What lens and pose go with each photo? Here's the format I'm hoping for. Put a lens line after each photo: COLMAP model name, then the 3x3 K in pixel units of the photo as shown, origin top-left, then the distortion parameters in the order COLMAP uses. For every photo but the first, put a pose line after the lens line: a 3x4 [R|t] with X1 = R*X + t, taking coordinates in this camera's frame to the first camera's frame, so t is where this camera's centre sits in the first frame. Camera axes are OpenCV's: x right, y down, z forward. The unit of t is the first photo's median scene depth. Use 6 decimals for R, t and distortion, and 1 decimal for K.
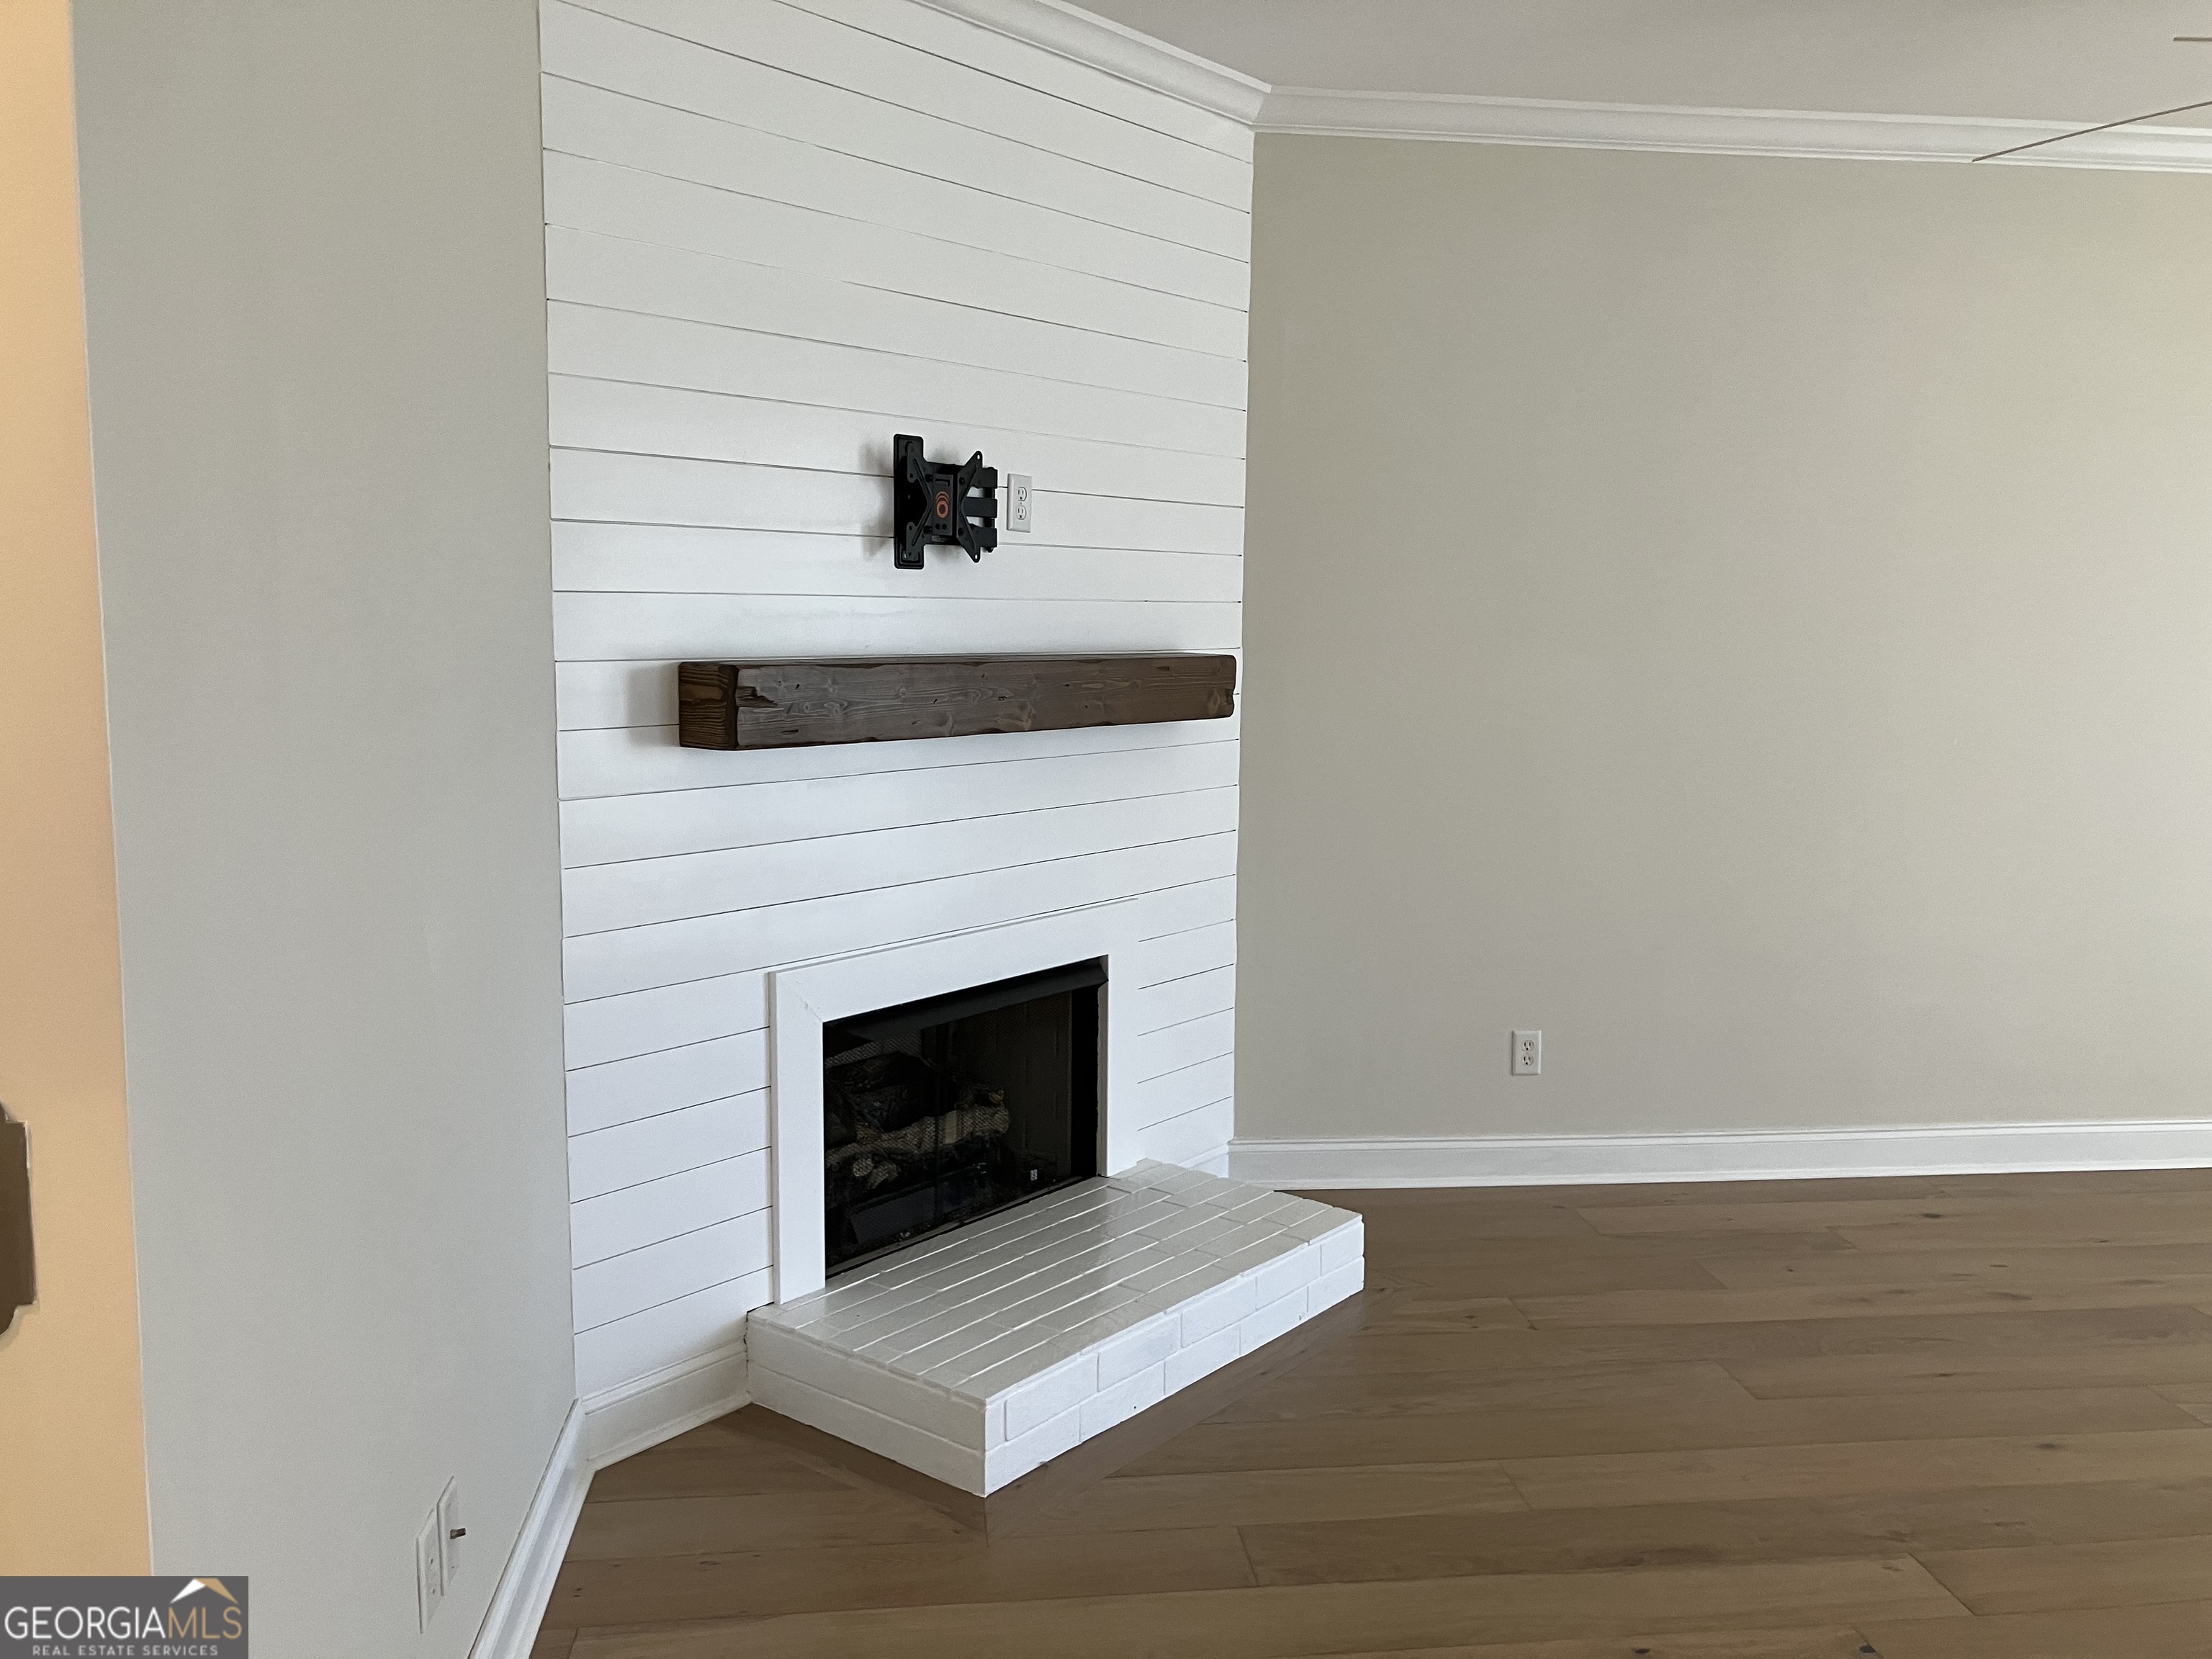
lens RADIAL K [[1796.3, 0, 1108.4], [0, 1796.3, 822.0], [0, 0, 1]] dist [0.101834, -0.273838]
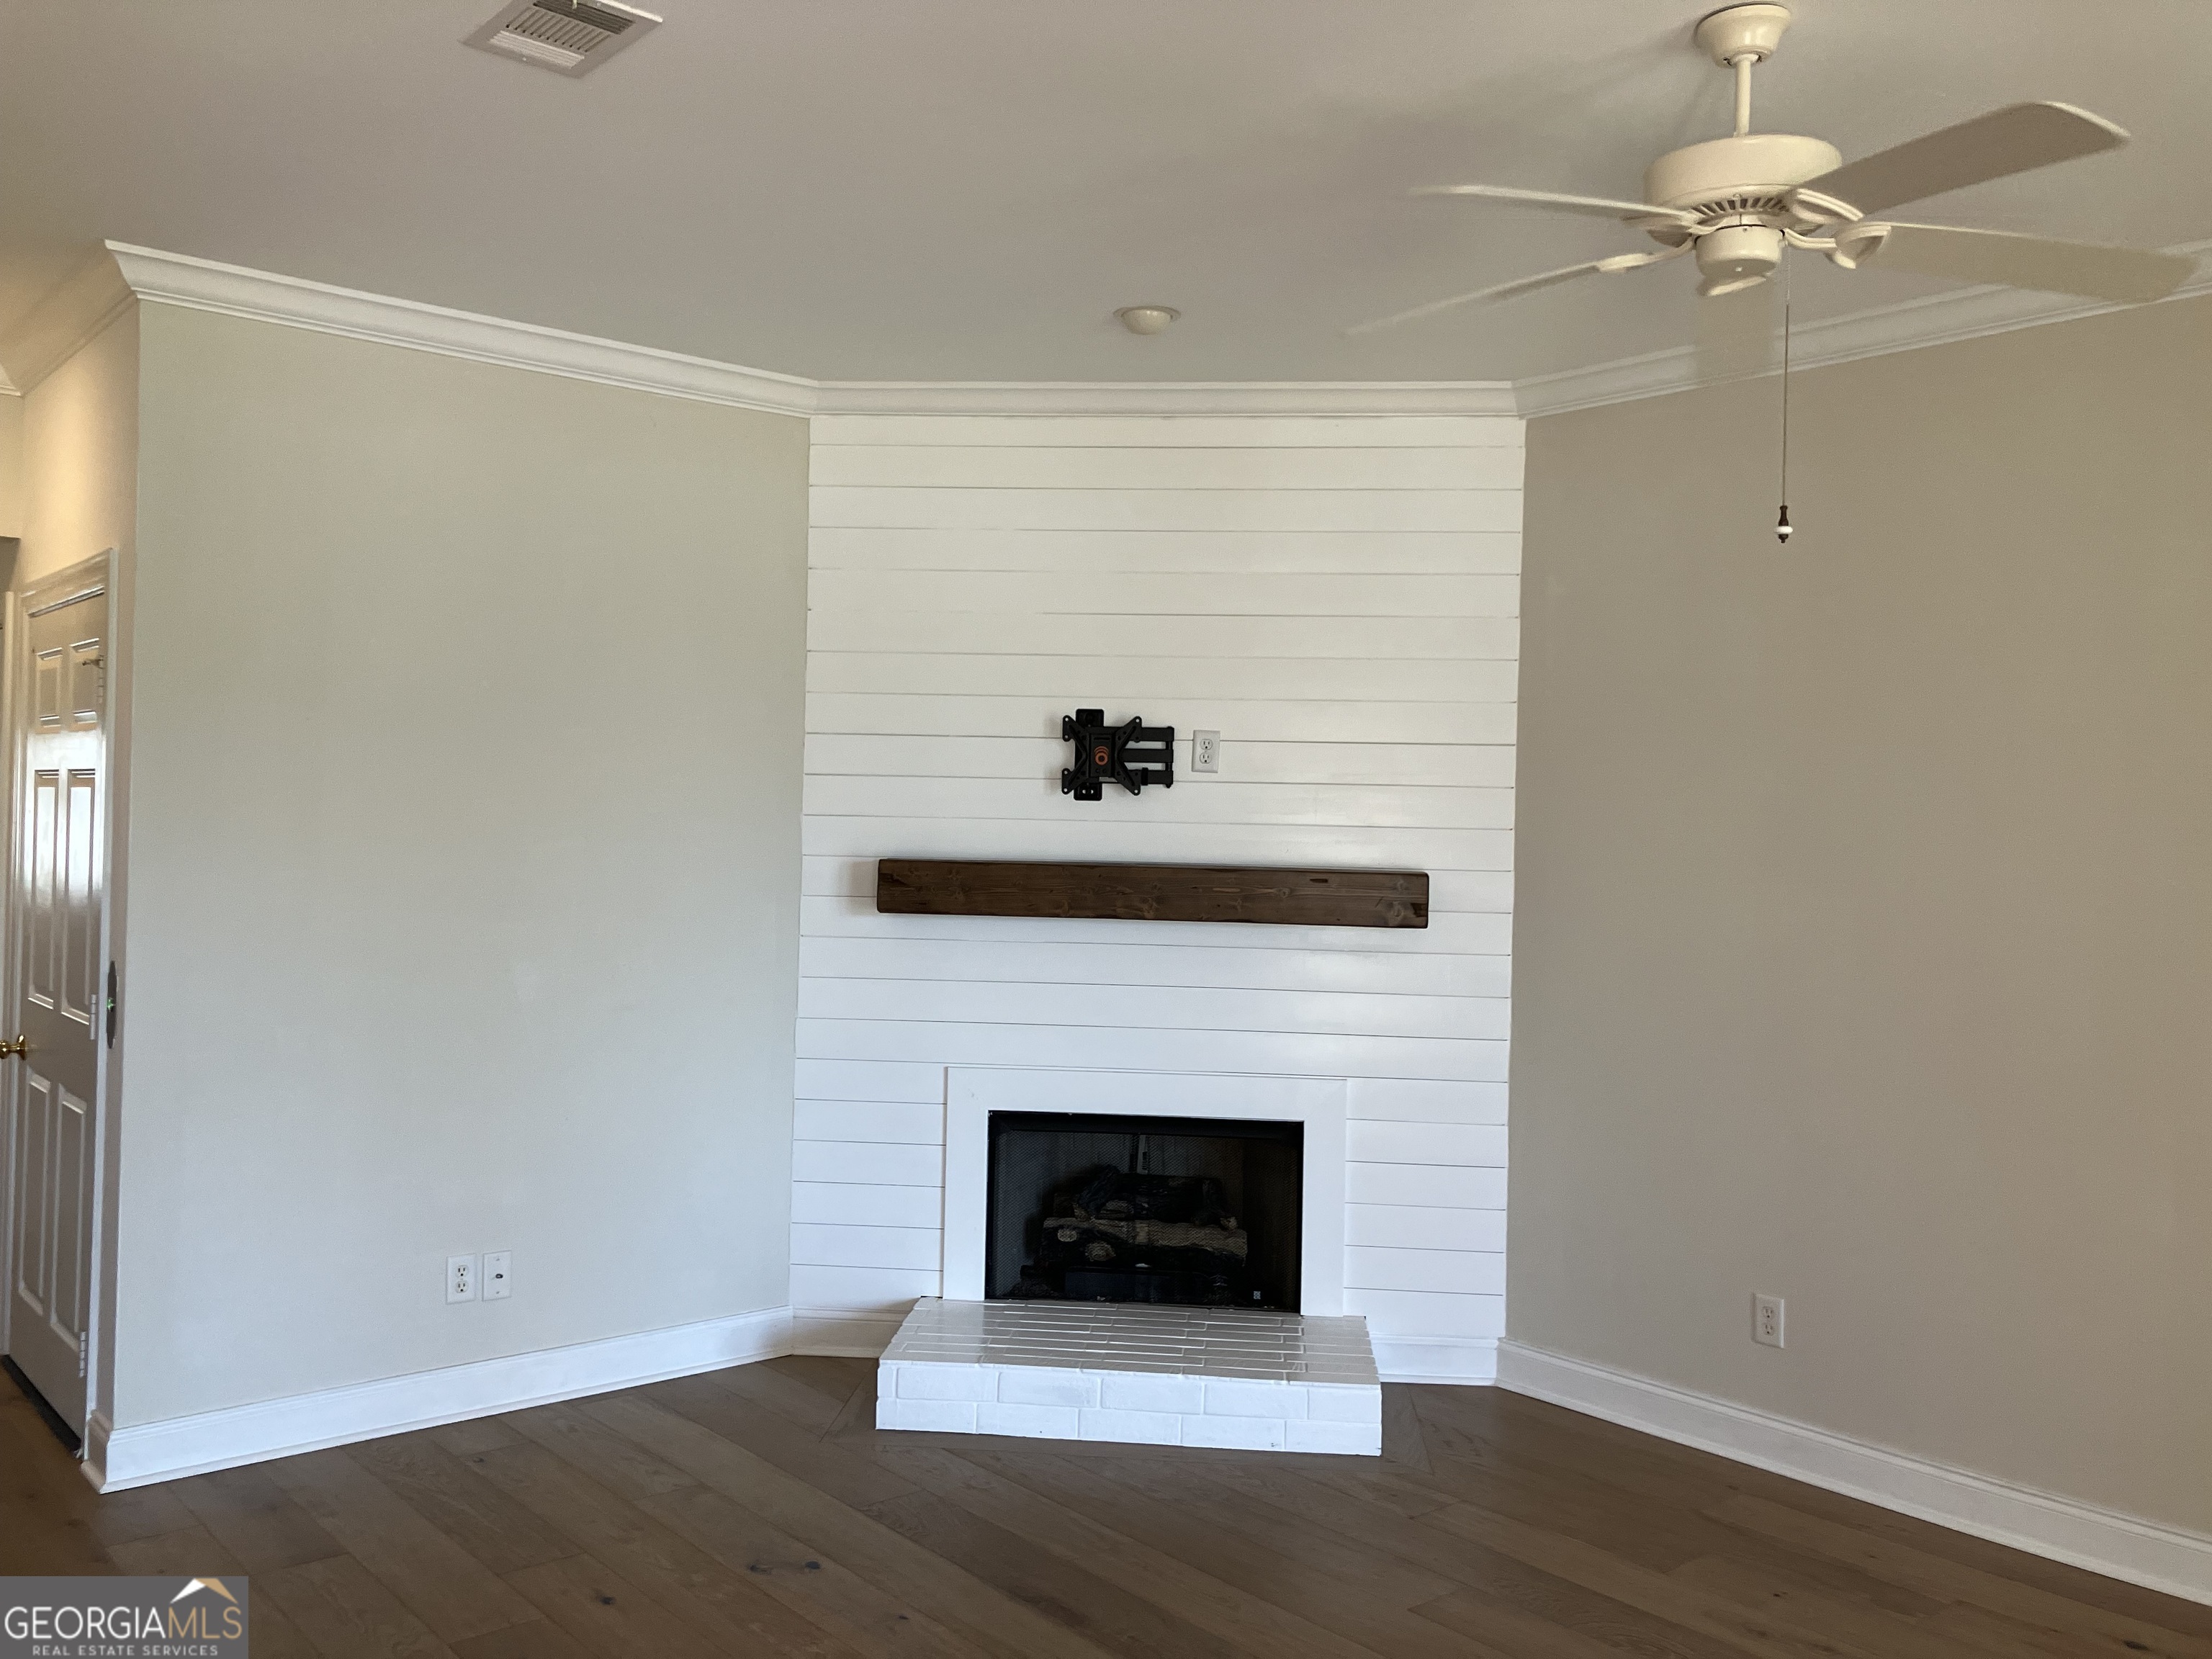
lens RADIAL K [[1795.7, 0, 1095.0], [0, 1795.7, 806.6], [0, 0, 1]] dist [0.057627, -0.050746]
pose [[0.558322, -0.008991, -0.829576, 1.017862], [-0.115068, 0.989437, -0.088166, -0.011968], [0.821606, 0.144683, 0.551390, 0.221321]]
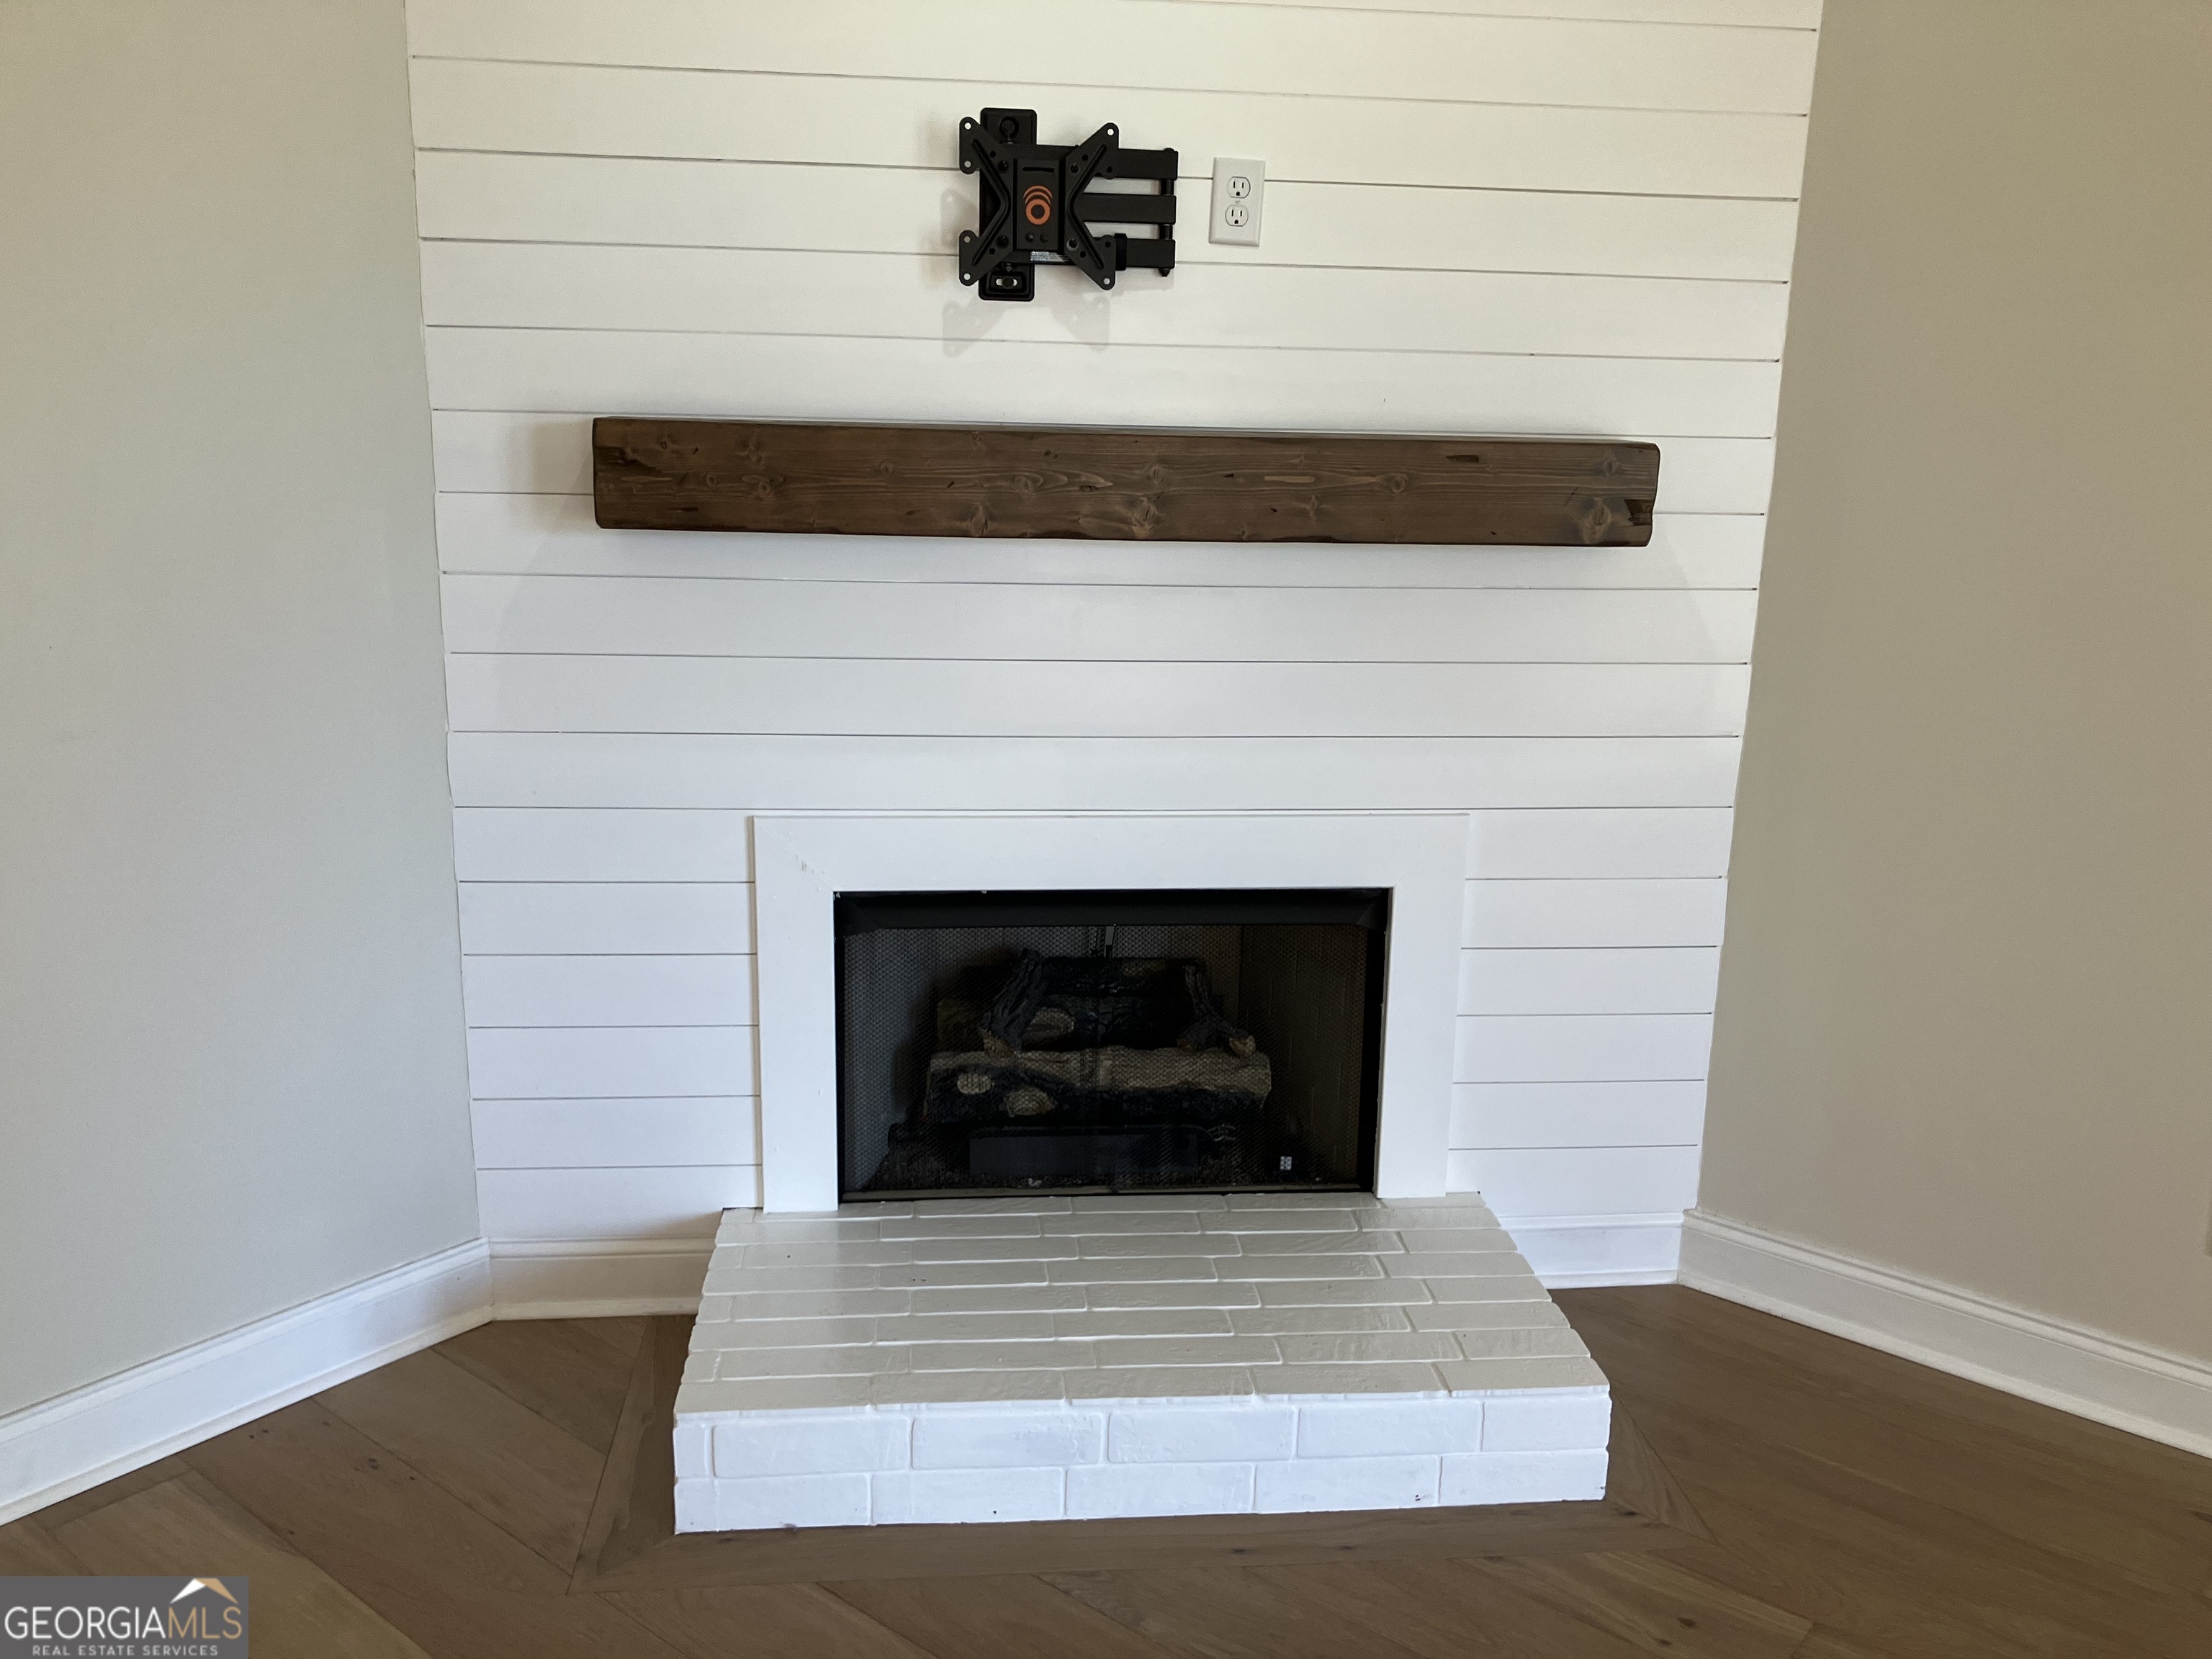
lens RADIAL K [[1795.3, 0, 1114.2], [0, 1795.3, 836.2], [0, 0, 1]] dist [0.092930, -0.206126]
pose [[0.700218, 0.169132, -0.693606, 0.441601], [-0.100005, 0.985191, 0.139275, -0.032960], [0.706891, -0.028159, 0.706762, 0.491913]]
